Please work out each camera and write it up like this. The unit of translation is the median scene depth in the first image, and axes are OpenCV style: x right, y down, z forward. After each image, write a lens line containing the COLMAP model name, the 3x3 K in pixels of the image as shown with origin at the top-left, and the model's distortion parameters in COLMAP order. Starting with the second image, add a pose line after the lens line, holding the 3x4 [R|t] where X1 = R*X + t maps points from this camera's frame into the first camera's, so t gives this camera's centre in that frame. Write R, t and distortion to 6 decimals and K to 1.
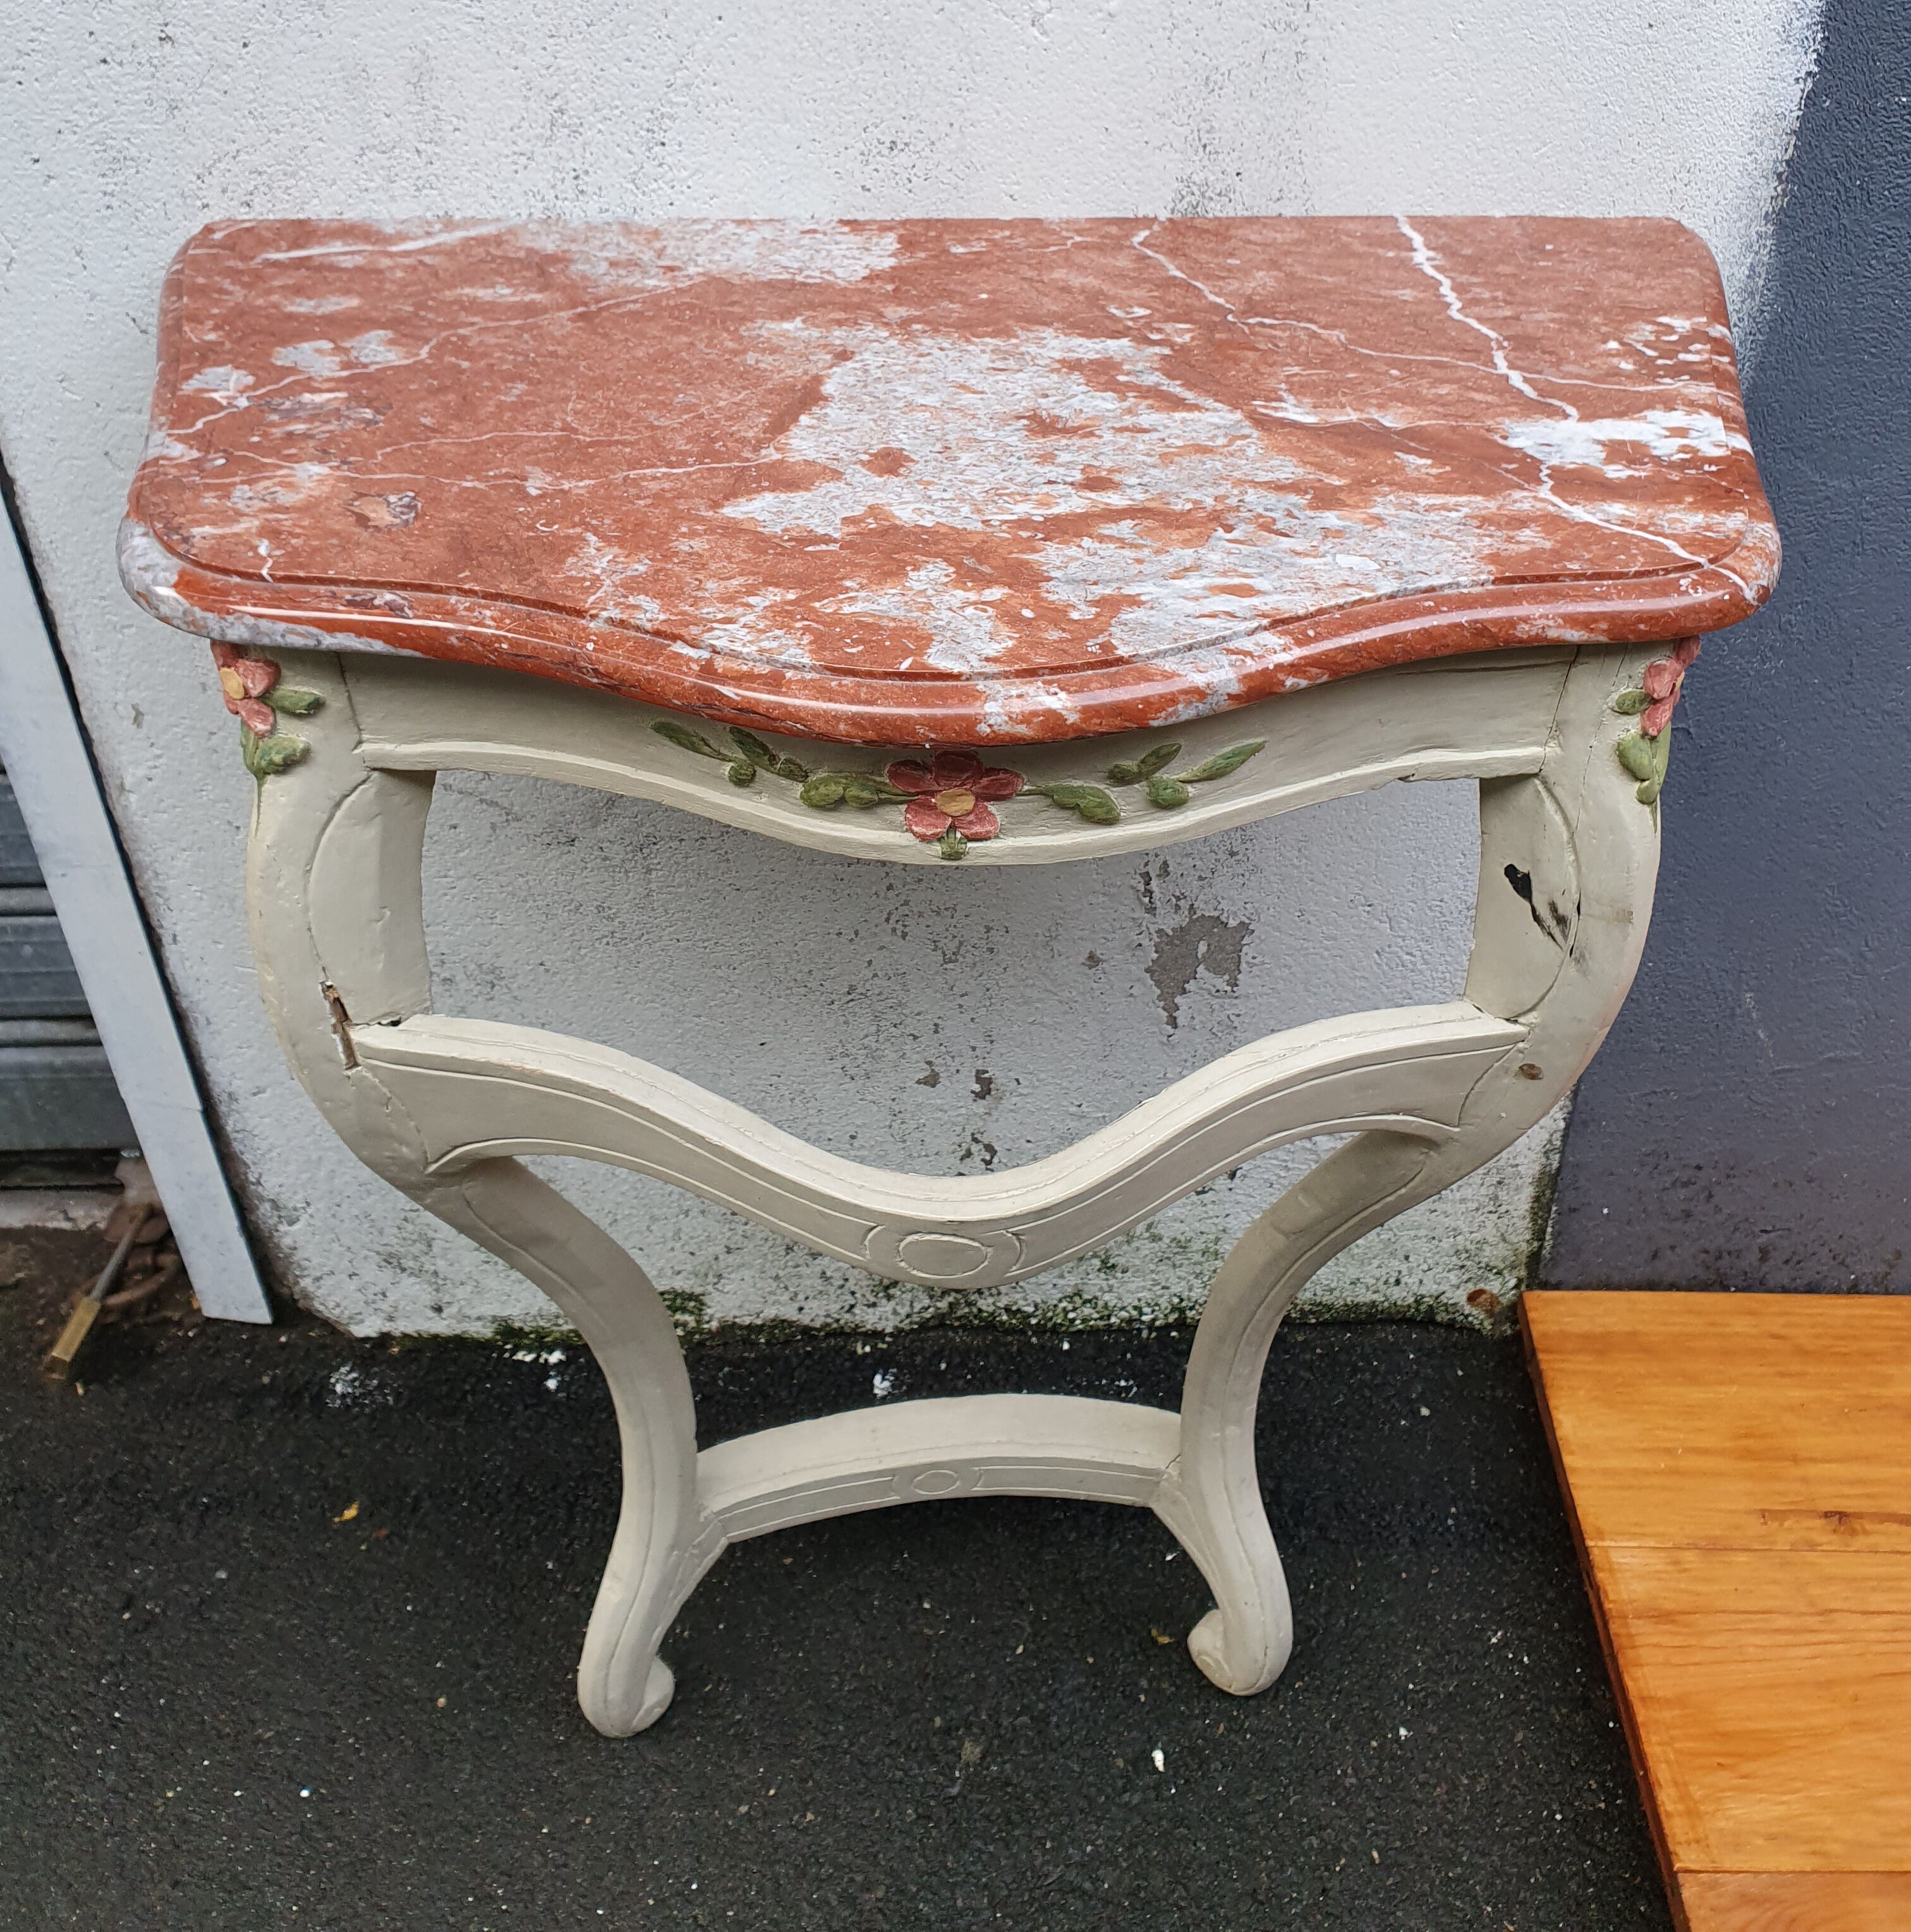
lens RADIAL K [[1991.4, 0, 966.9], [0, 1991.4, 964.1], [0, 0, 1]] dist [0.089335, -0.097904]
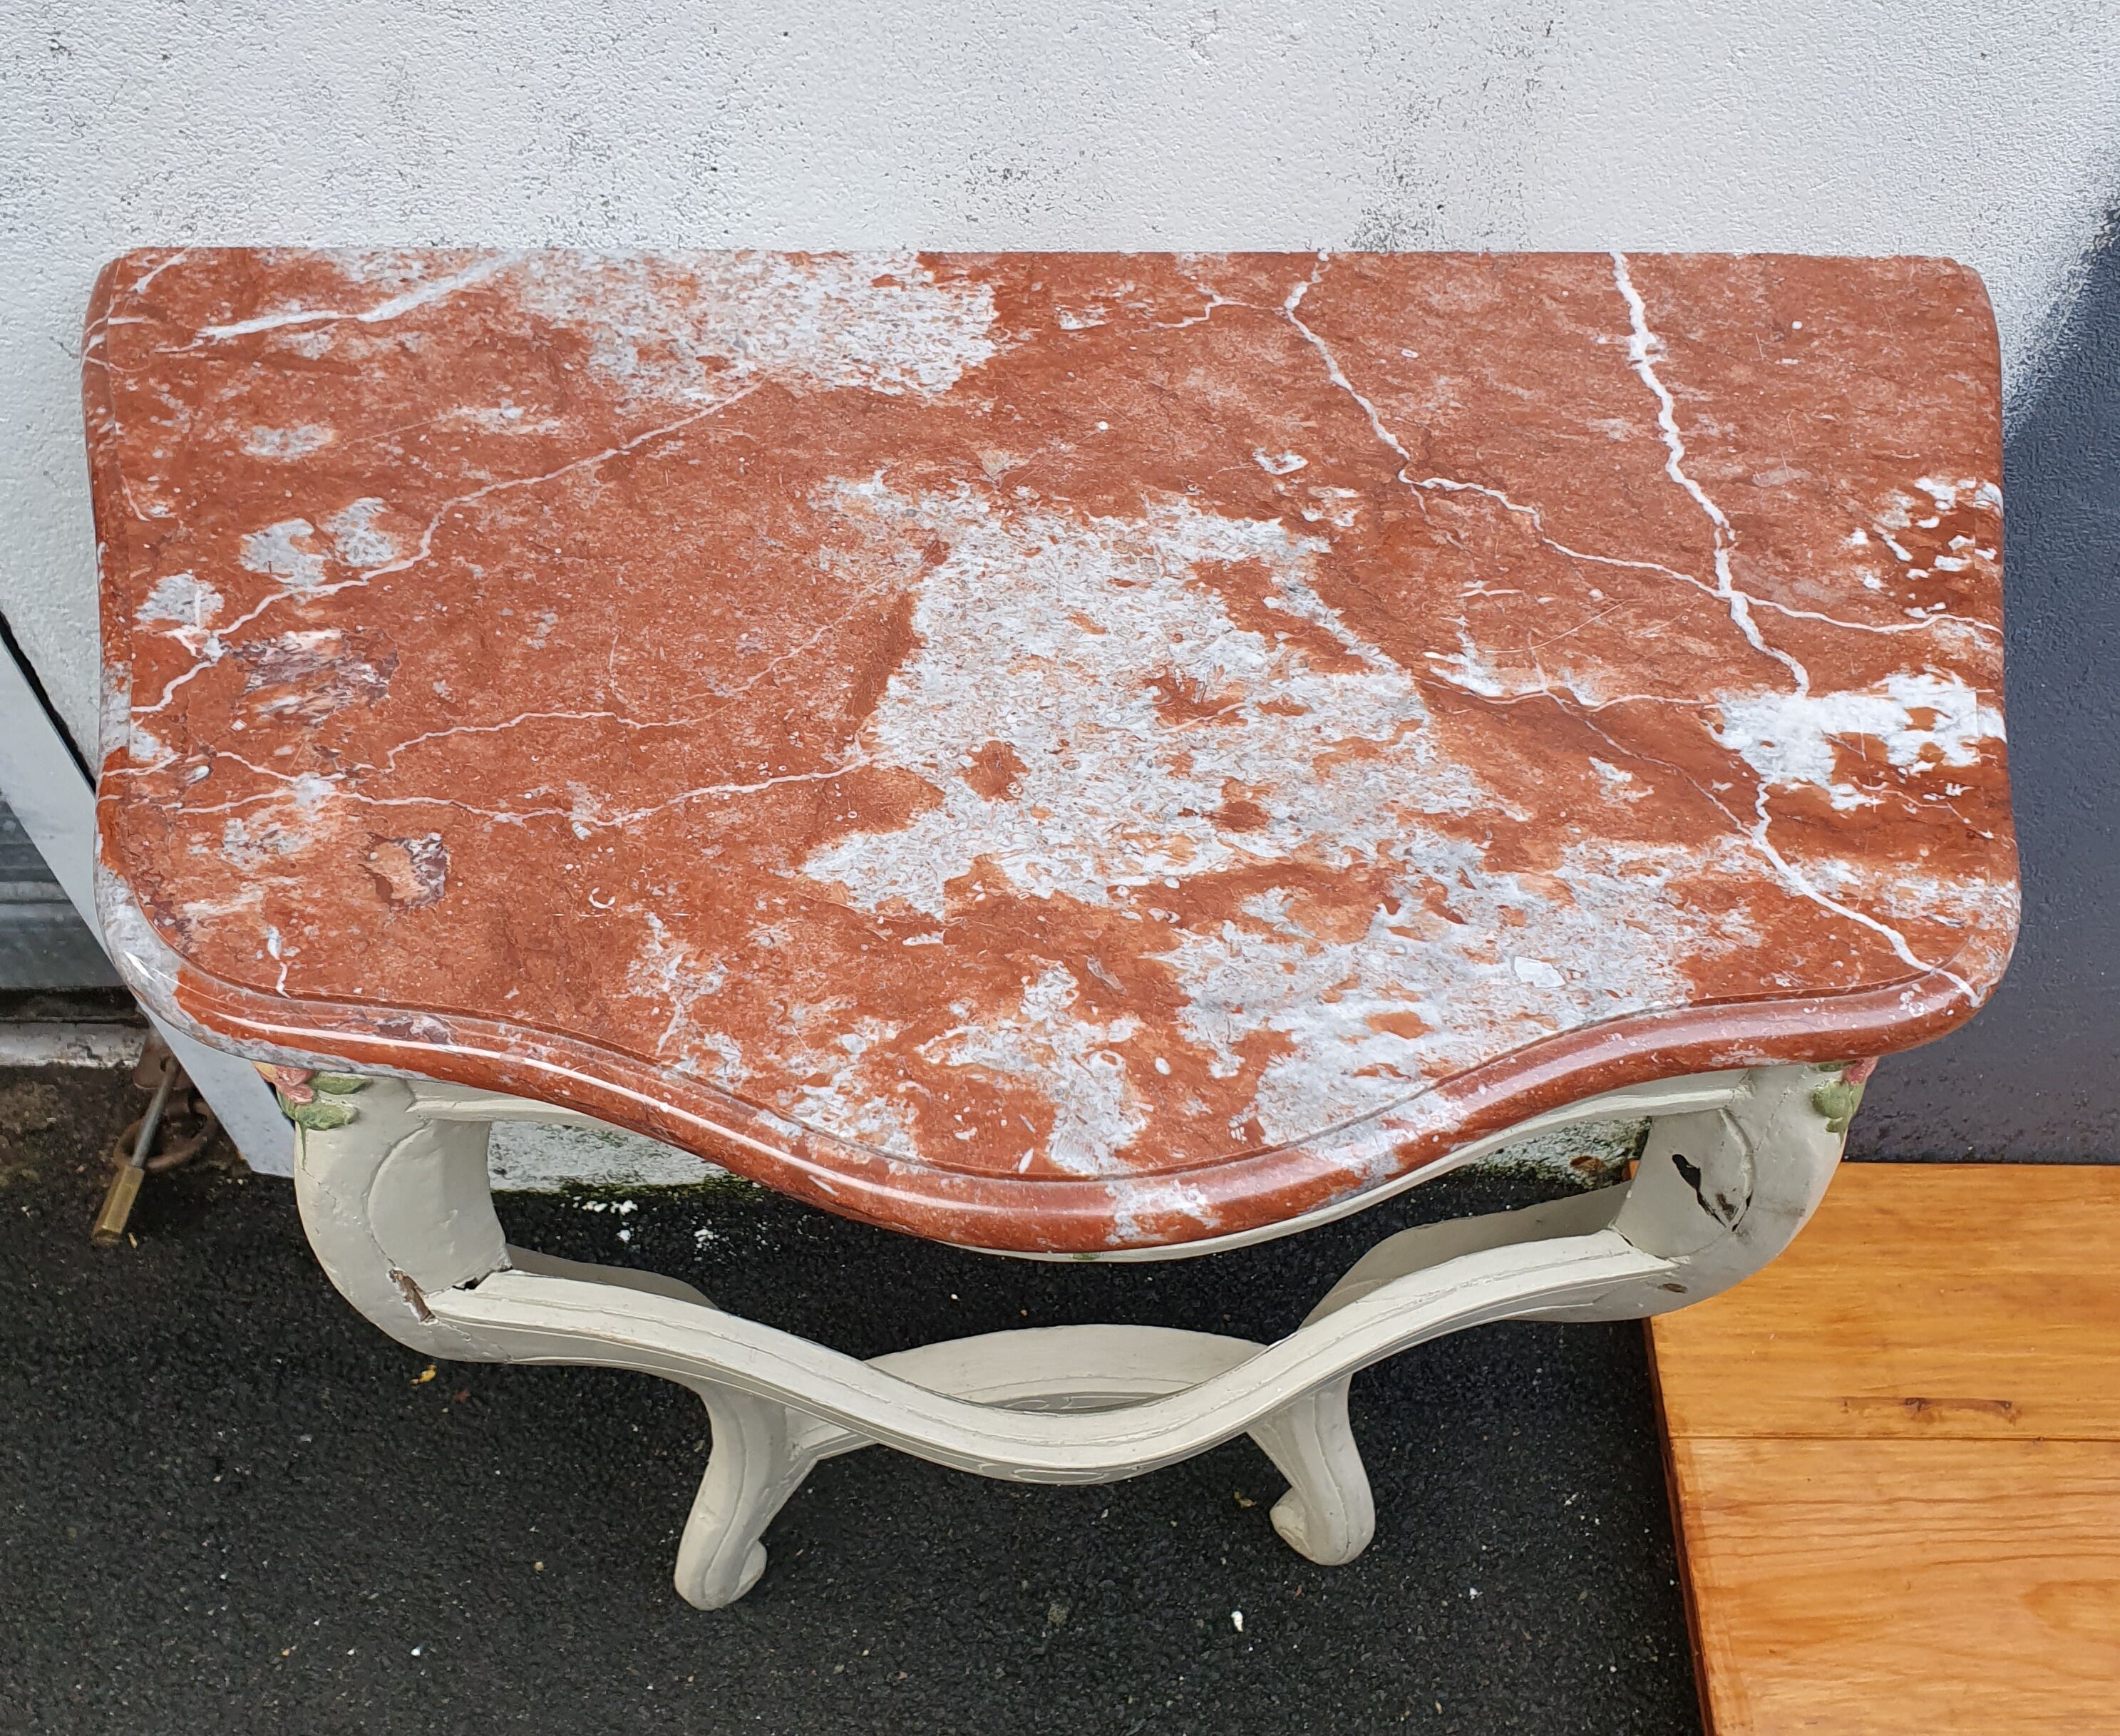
lens RADIAL K [[2156.4, 0, 1060.0], [0, 2156.4, 868.0], [0, 0, 1]] dist [0.093504, -0.180172]
pose [[0.999750, 0.000803, 0.022358, -0.030216], [-0.008579, 0.936726, 0.349959, -0.497149], [-0.020662, -0.350063, 0.936498, 0.118833]]
